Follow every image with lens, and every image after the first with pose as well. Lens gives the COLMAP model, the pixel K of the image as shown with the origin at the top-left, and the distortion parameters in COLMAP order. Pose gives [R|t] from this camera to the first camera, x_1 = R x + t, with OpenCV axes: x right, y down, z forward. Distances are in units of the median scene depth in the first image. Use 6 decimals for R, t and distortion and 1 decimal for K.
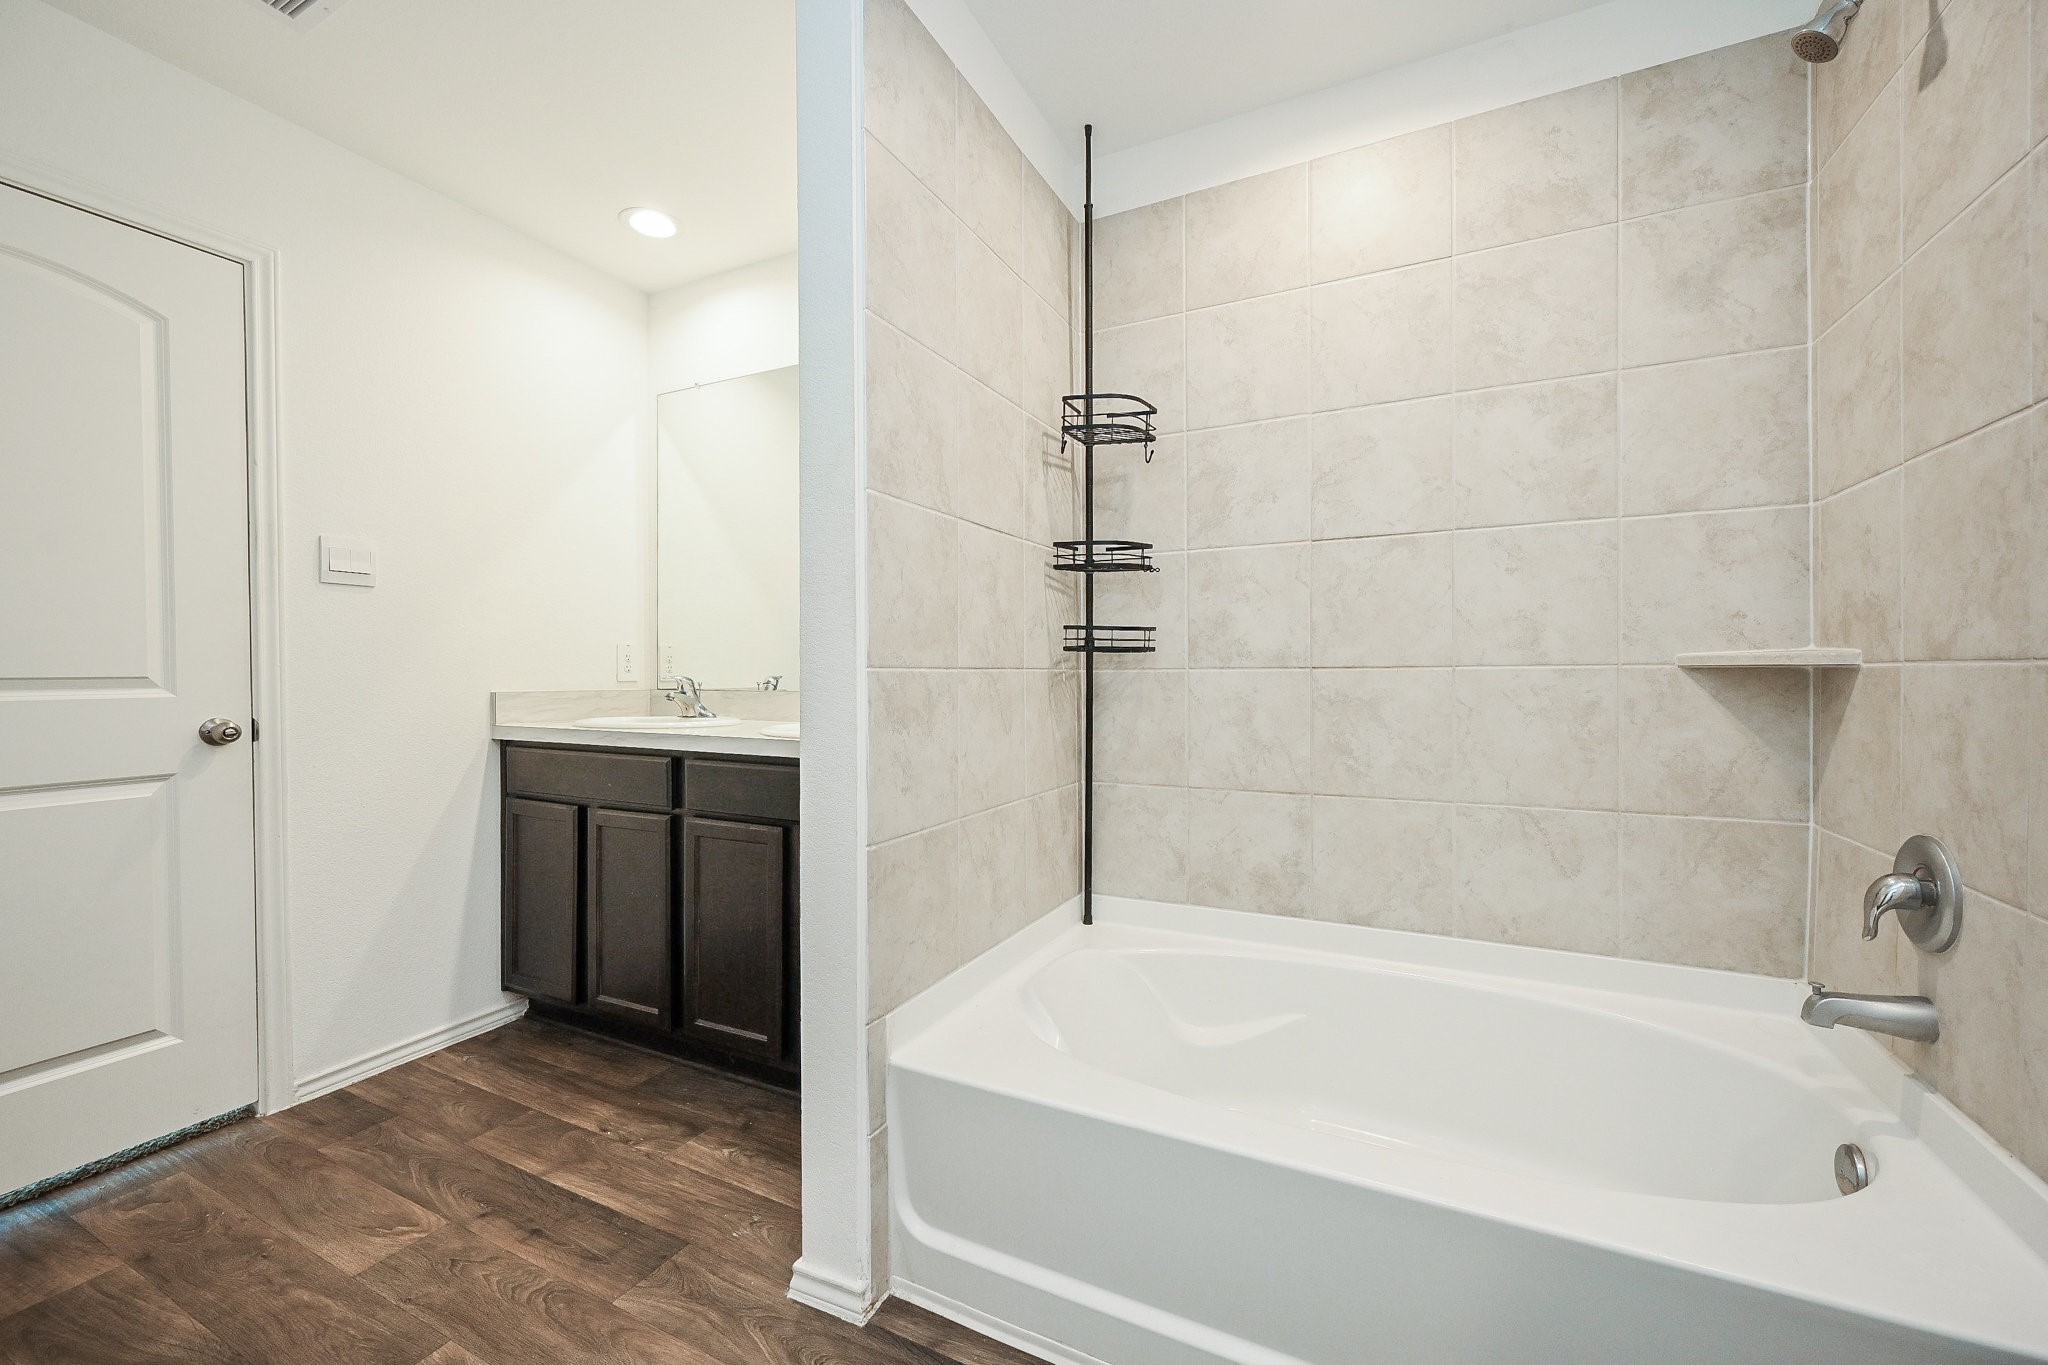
lens RADIAL K [[823.9, 0, 1026.8], [0, 823.9, 684.1], [0, 0, 1]] dist [0.008613, -0.000289]
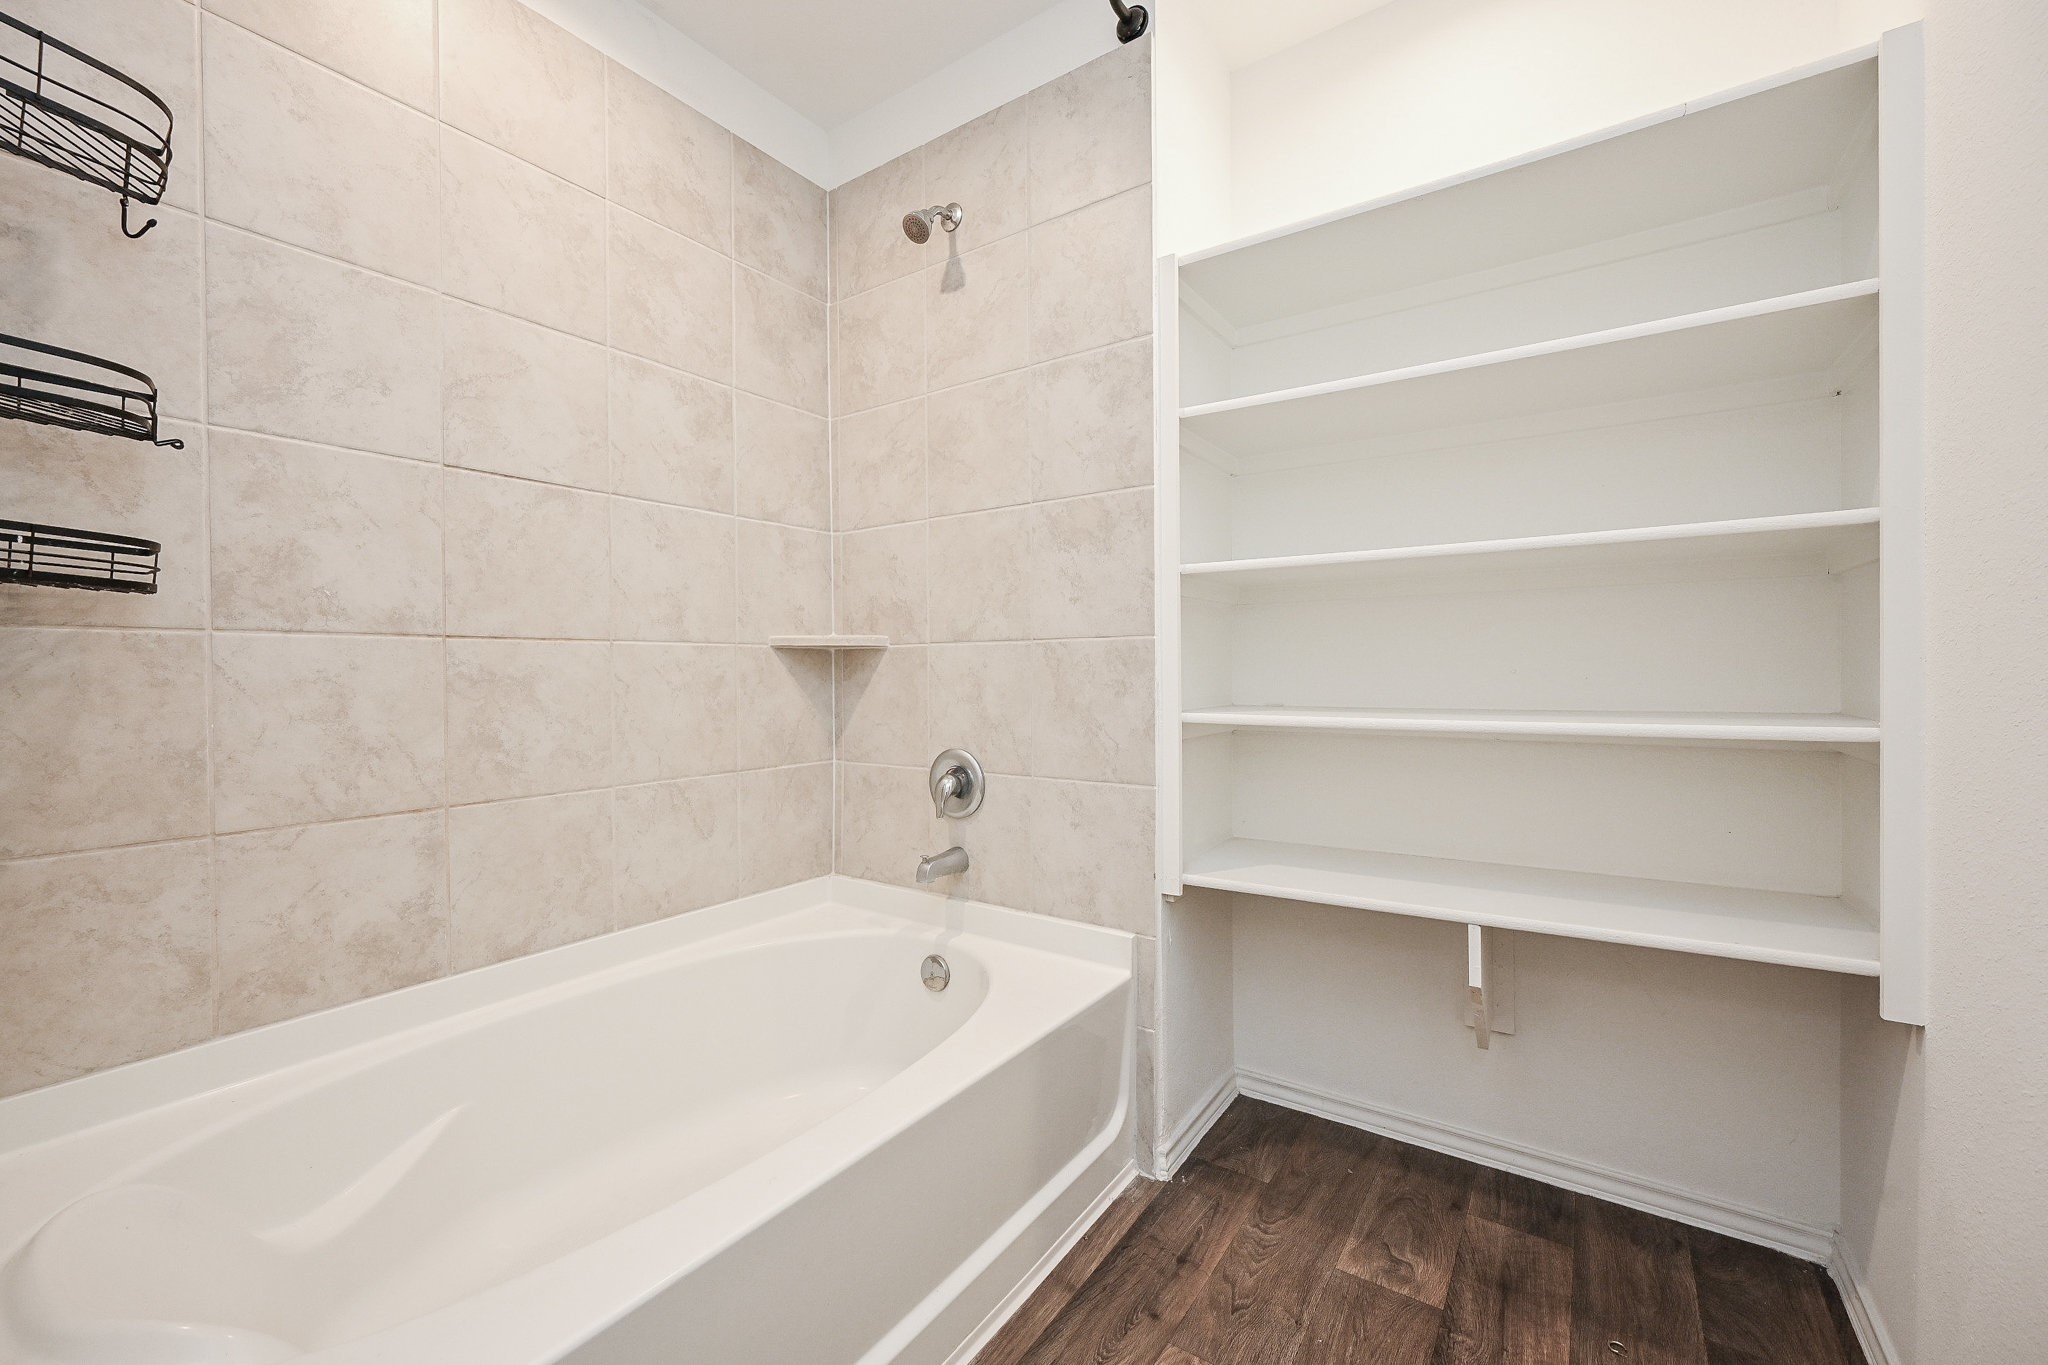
lens RADIAL K [[823.9, 0, 1017.6], [0, 823.9, 677.8], [0, 0, 1]] dist [0.008613, -0.000289]
pose [[0.160172, -0.003457, 0.987083, -0.346325], [0.018208, 0.999834, 0.000547, 0.030089], [-0.986921, 0.017885, 0.160209, 0.421596]]
